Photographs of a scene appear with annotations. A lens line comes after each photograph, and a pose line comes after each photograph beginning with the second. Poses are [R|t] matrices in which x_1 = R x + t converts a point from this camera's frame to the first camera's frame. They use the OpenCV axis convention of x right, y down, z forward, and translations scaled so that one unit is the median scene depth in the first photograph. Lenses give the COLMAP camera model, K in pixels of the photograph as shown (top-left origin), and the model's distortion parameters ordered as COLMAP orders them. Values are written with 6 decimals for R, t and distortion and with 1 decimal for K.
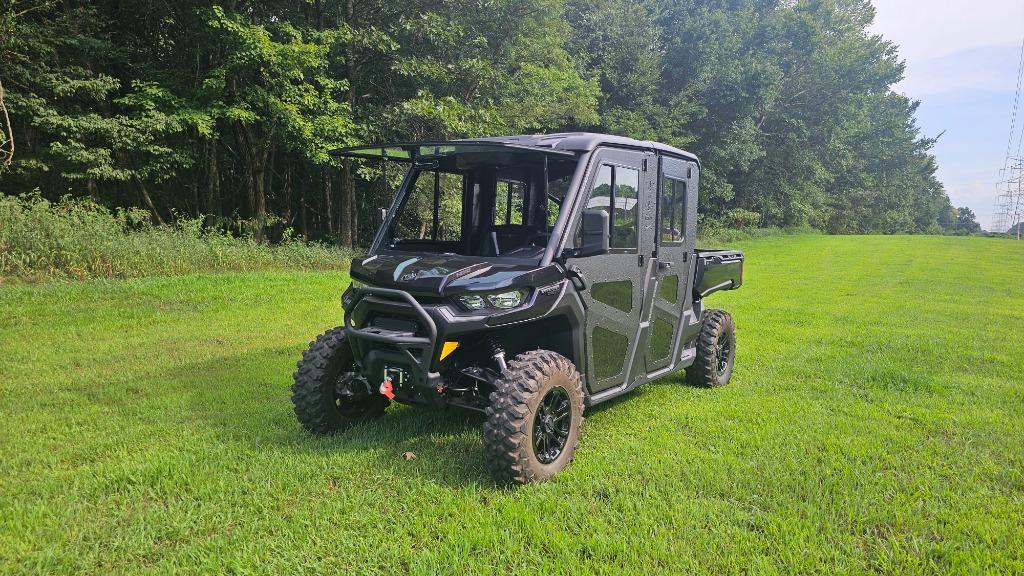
lens RADIAL K [[687.6, 0, 502.6], [0, 687.6, 295.8], [0, 0, 1]] dist [0.063742, -0.060306]
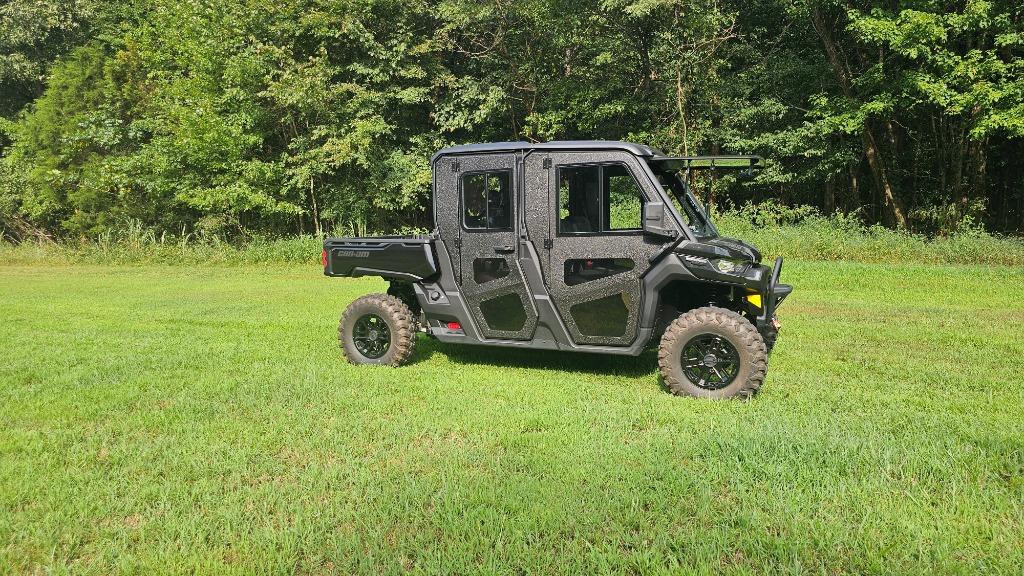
lens RADIAL K [[687.6, 0, 516.0], [0, 687.6, 286.7], [0, 0, 1]] dist [0.063742, -0.060306]
pose [[0.202642, 0.057731, -0.977550, 1.065392], [-0.063644, 0.996927, 0.045682, -0.024942], [0.977183, 0.052958, 0.205693, 0.603933]]
